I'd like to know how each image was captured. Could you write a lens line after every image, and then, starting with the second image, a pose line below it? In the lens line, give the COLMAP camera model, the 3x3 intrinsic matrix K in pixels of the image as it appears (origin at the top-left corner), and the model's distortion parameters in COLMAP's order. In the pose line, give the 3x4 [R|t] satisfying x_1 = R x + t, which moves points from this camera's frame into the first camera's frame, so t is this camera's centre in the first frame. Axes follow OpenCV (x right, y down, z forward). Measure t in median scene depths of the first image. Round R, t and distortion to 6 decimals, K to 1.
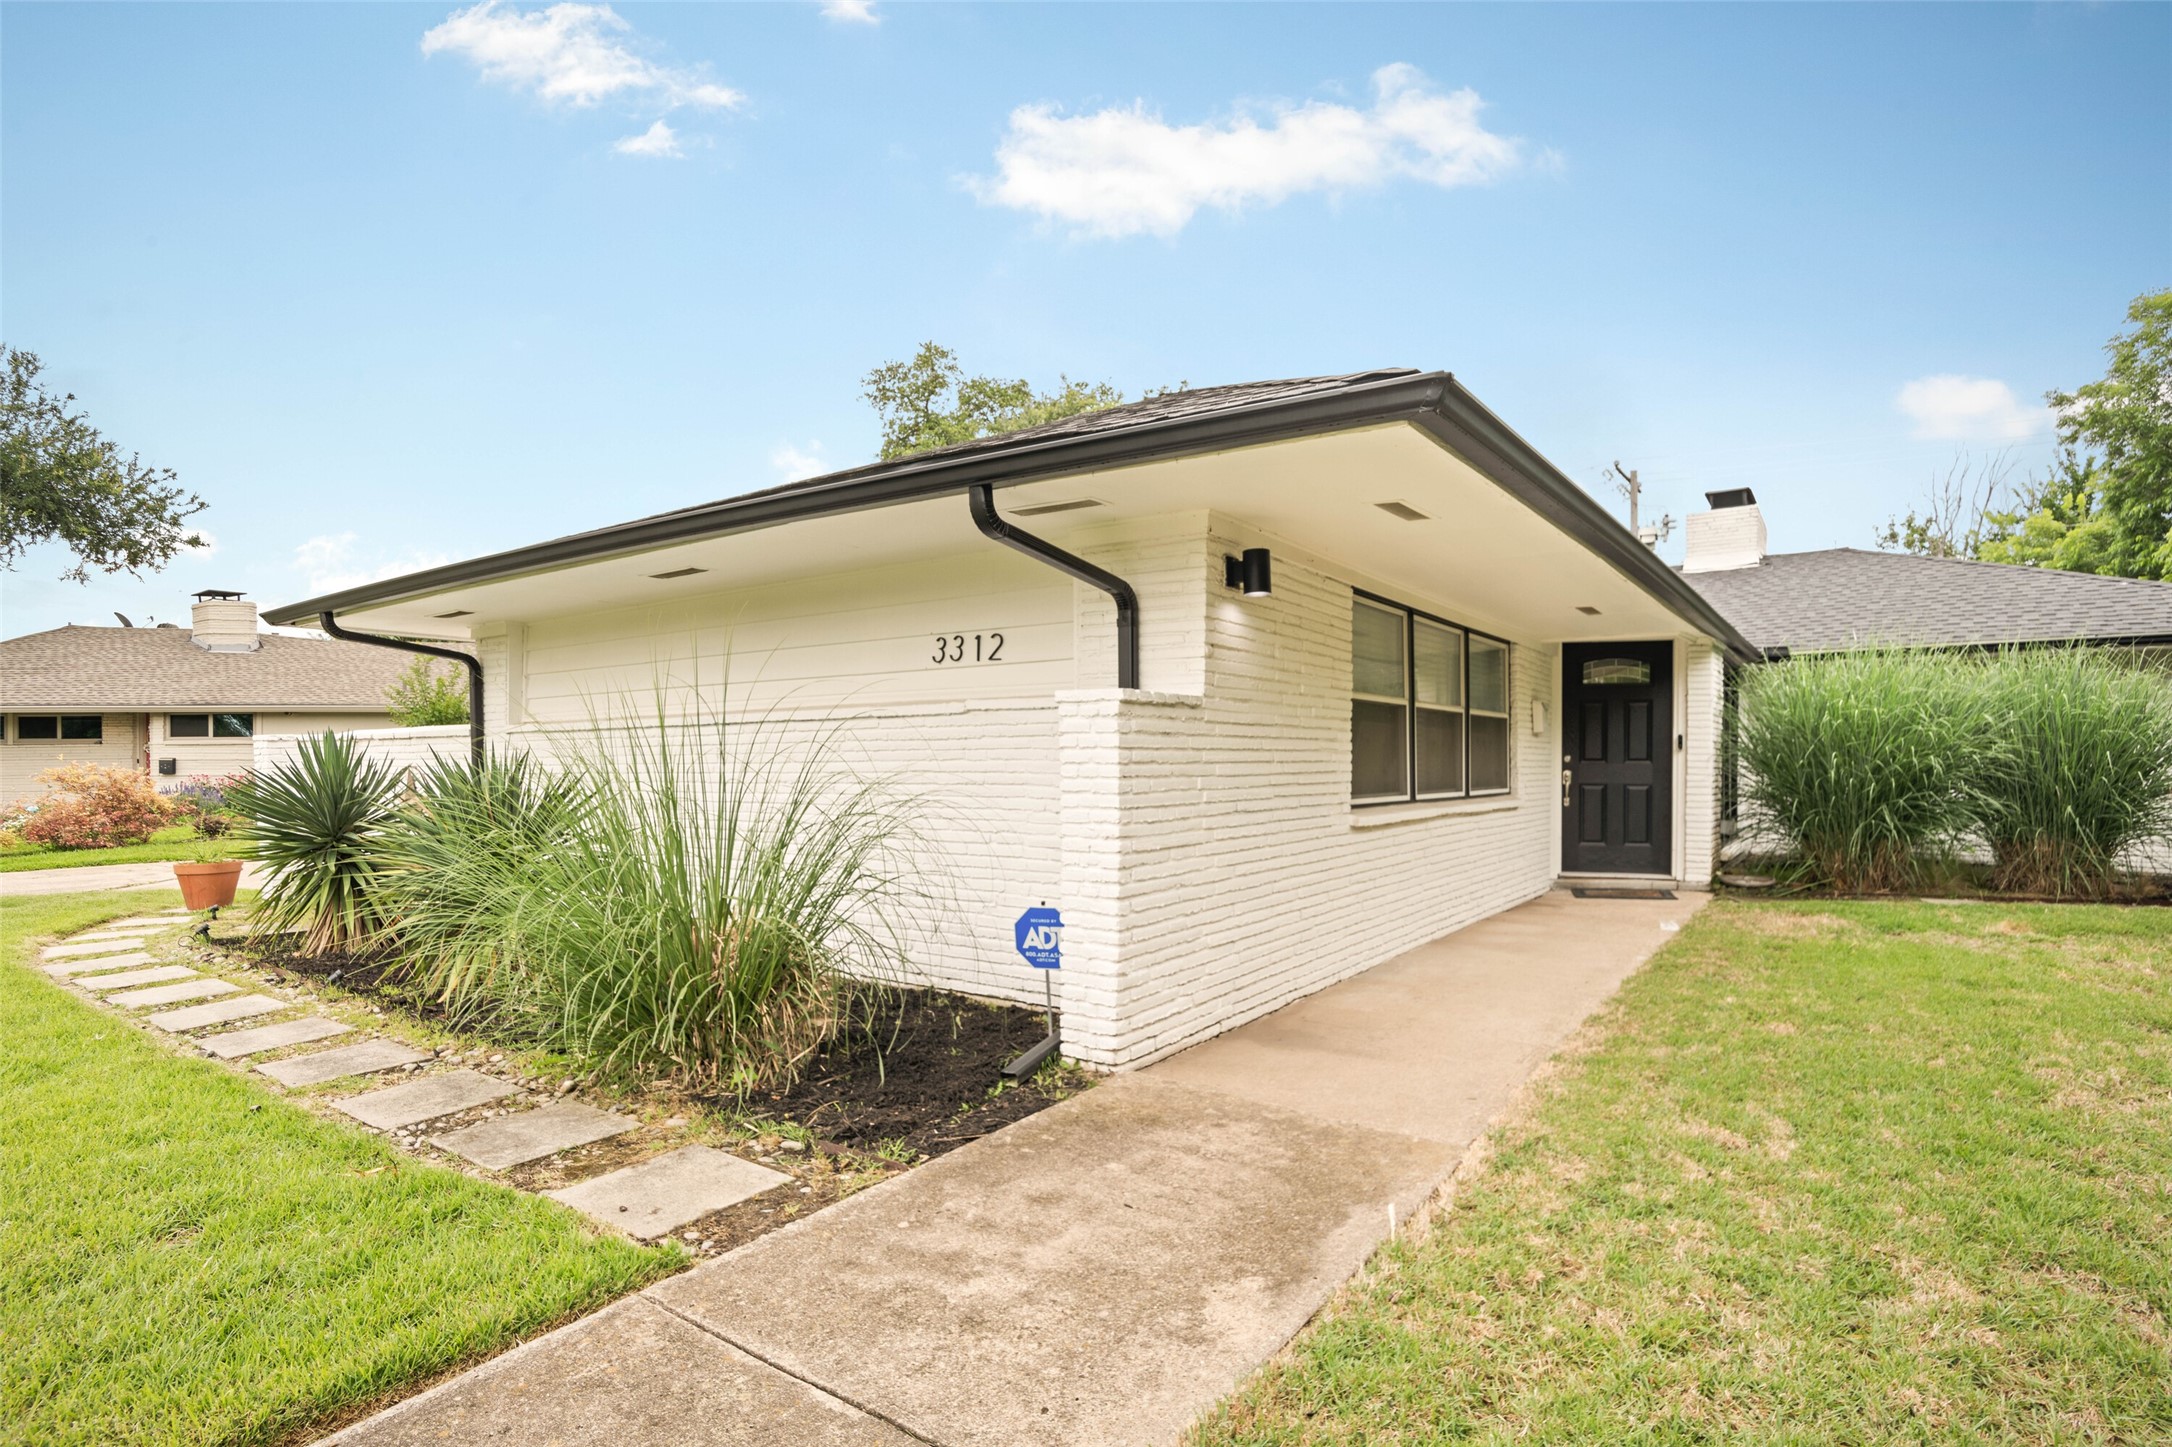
lens RADIAL K [[1081.9, 0, 1112.1], [0, 1081.9, 775.3], [0, 0, 1]] dist [-0.001863, -0.000073]
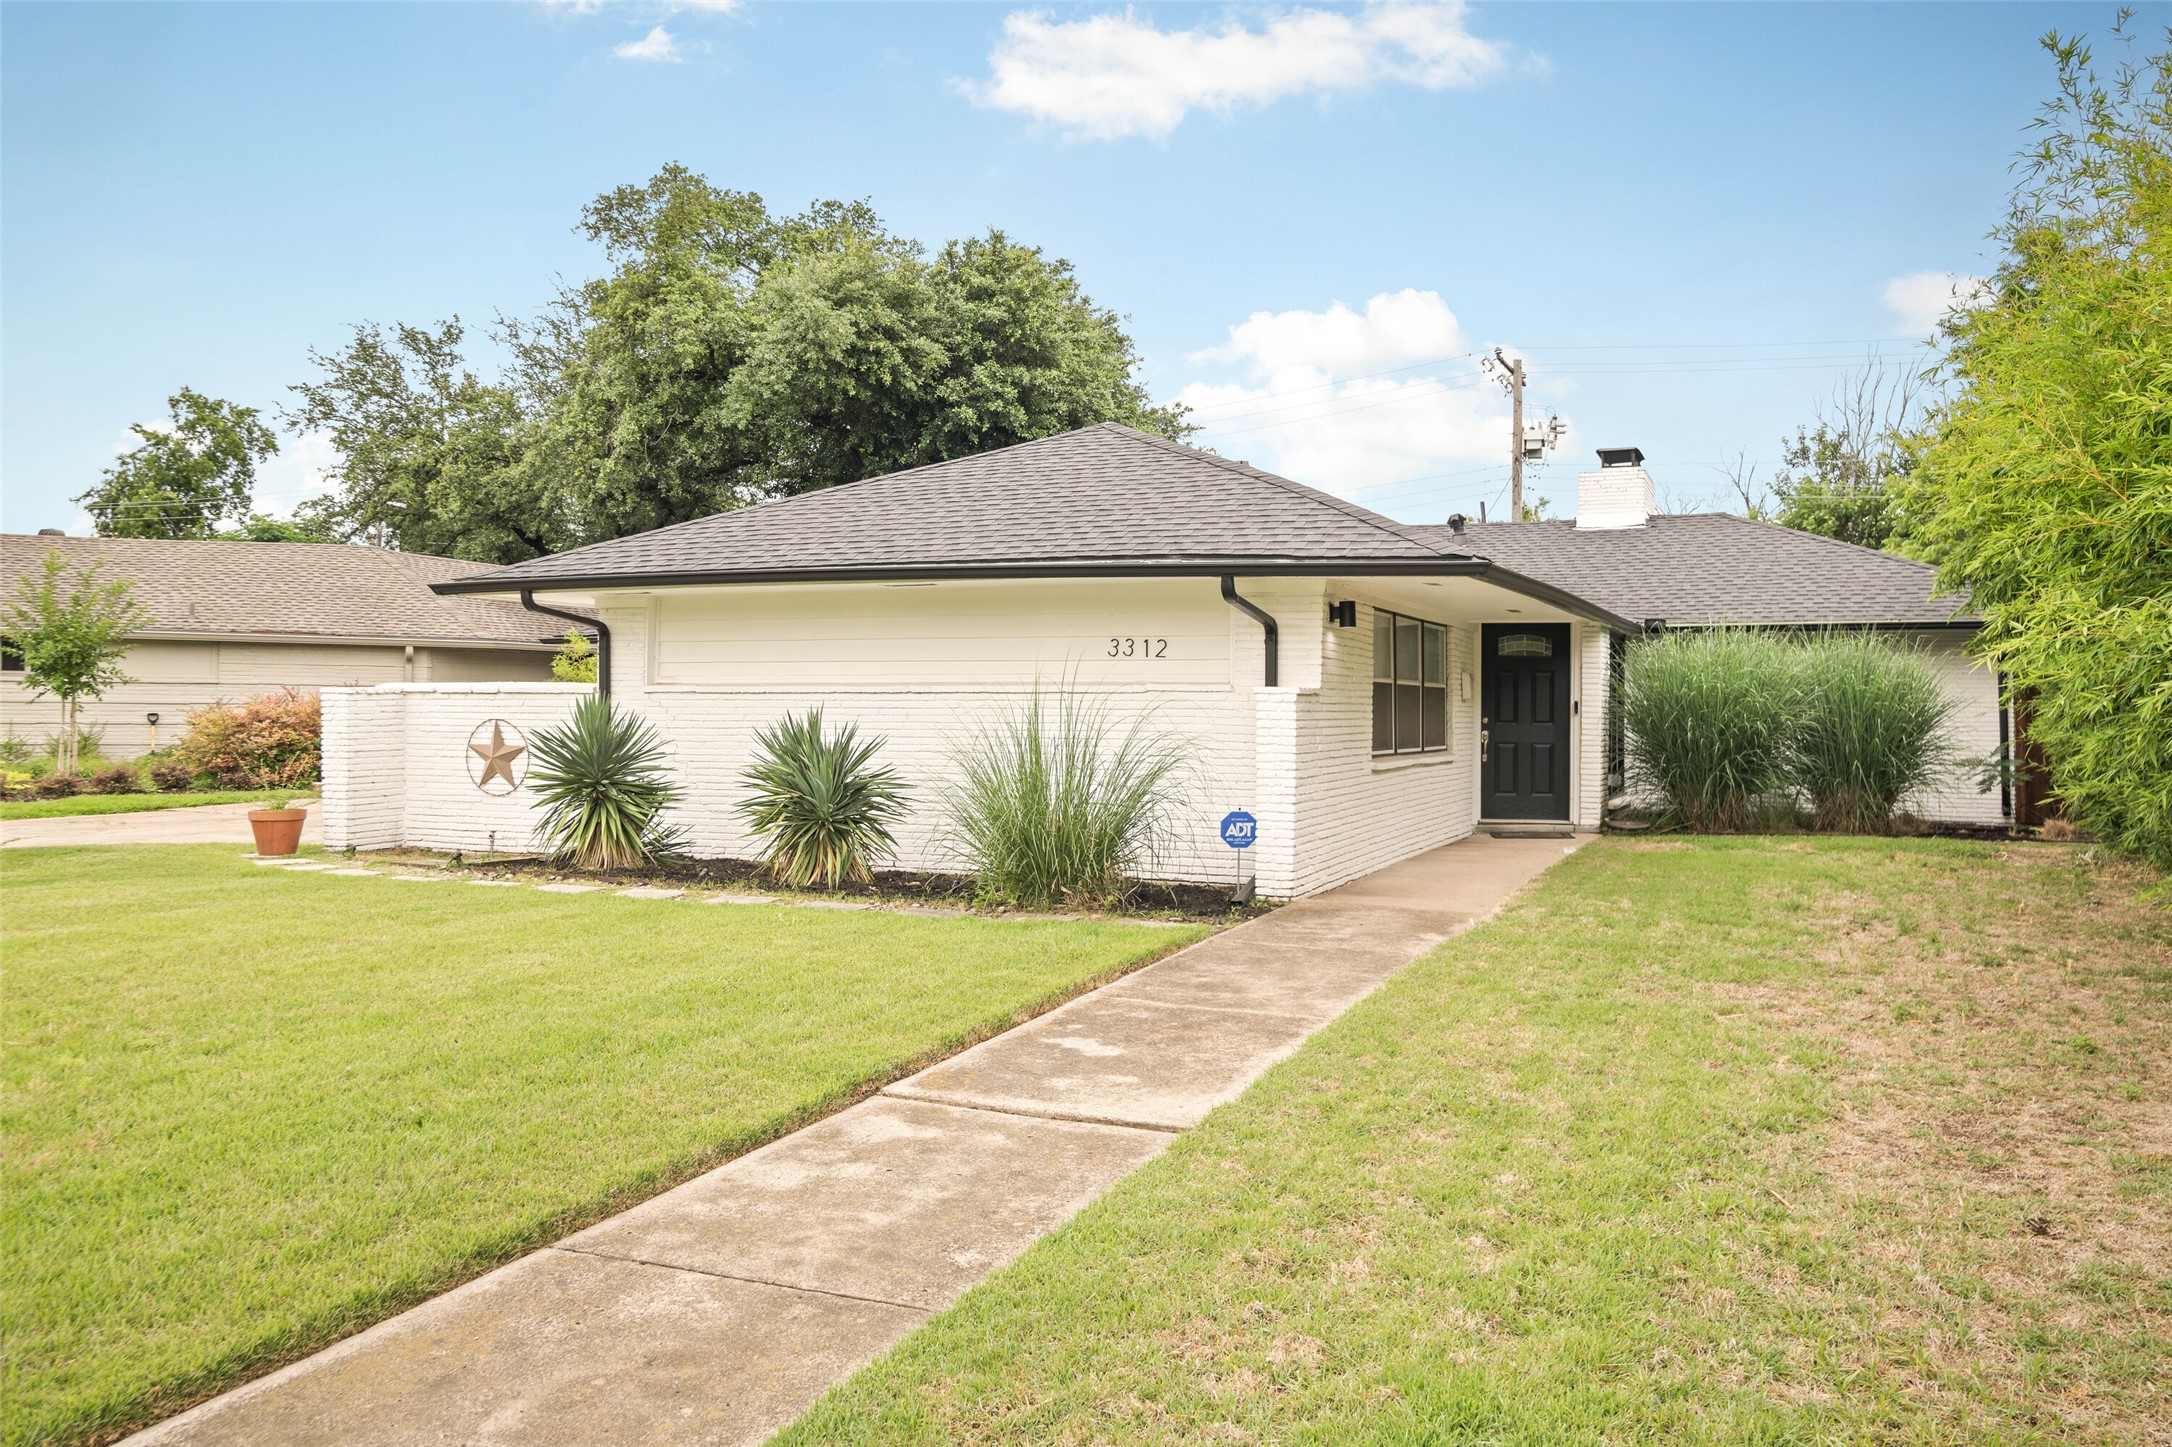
lens RADIAL K [[1722.9, 0, 1090.2], [0, 1722.9, 681.5], [0, 0, 1]] dist [0.039730, 0.000345]
pose [[0.976824, 0.012645, 0.213671, -0.414220], [-0.006901, 0.999595, -0.027606, -0.003376], [-0.213934, 0.025492, 0.976515, -0.762982]]
